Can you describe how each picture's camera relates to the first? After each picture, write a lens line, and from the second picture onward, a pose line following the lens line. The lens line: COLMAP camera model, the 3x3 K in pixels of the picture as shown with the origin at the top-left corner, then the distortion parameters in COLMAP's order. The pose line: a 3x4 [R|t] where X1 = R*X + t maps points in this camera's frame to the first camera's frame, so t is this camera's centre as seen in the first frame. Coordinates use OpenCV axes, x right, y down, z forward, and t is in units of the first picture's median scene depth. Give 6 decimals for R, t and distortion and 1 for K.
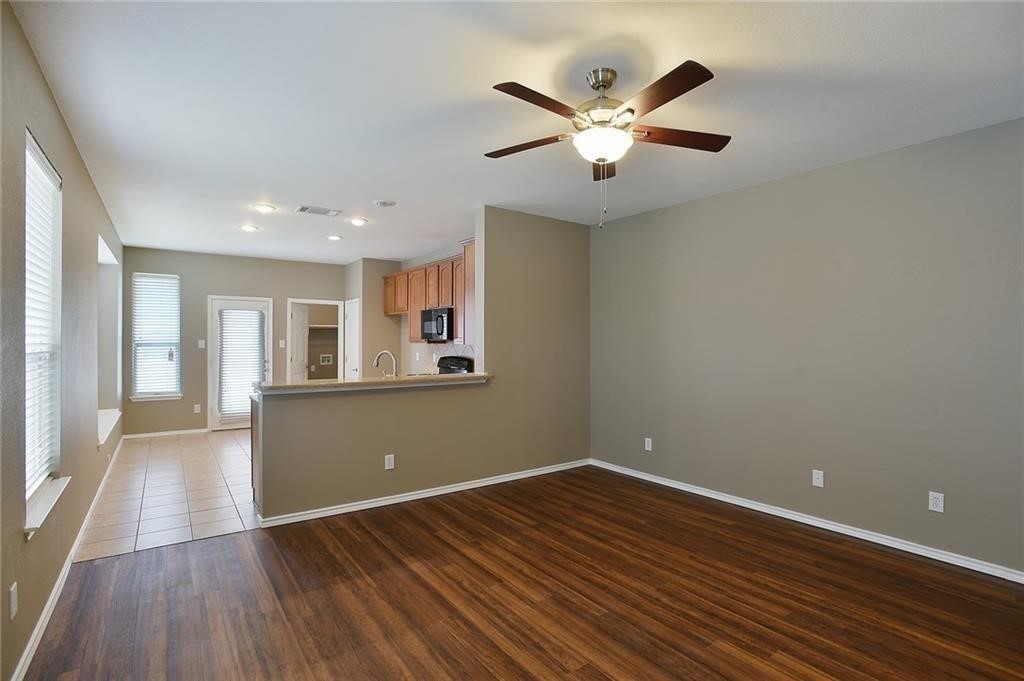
lens RADIAL K [[495.7, 0, 516.0], [0, 495.7, 339.5], [0, 0, 1]] dist [-0.069106, 0.028254]
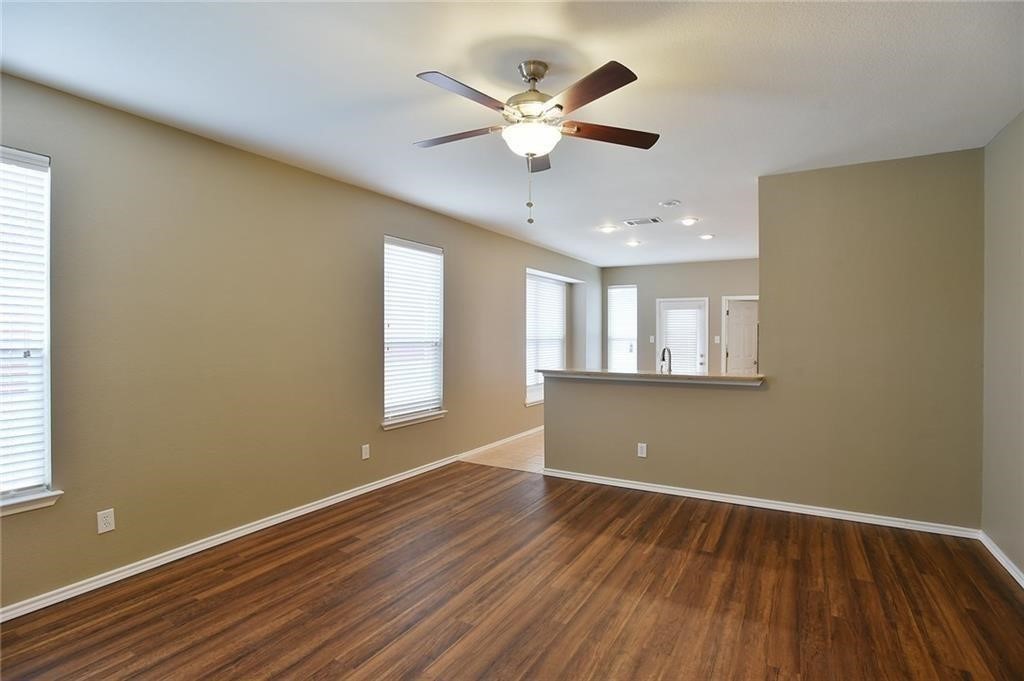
lens RADIAL K [[495.7, 0, 516.0], [0, 495.7, 339.5], [0, 0, 1]] dist [-0.069106, 0.028254]
pose [[0.402497, 0.006241, -0.915400, 0.573336], [0.000926, 0.999973, 0.007225, 0.000870], [0.915421, -0.003755, 0.402481, 0.303244]]
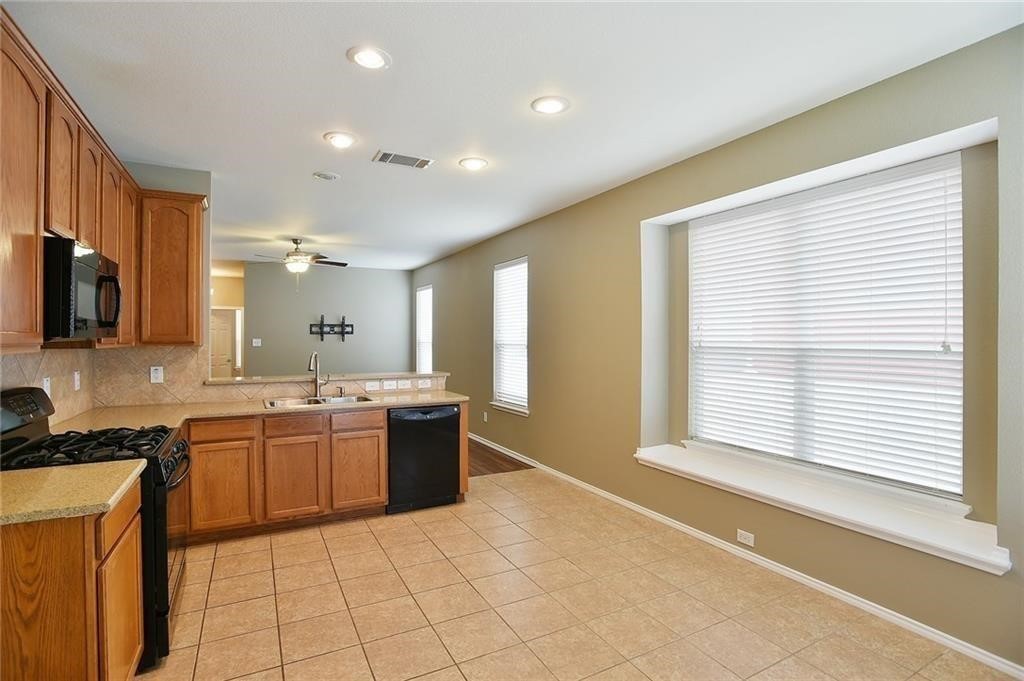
lens RADIAL K [[495.7, 0, 516.0], [0, 495.7, 339.5], [0, 0, 1]] dist [-0.069106, 0.028254]
pose [[-0.991215, -0.004662, 0.132176, -0.733392], [-0.004490, 0.999989, 0.001600, -0.000649], [-0.132182, 0.000992, -0.991225, 1.870950]]
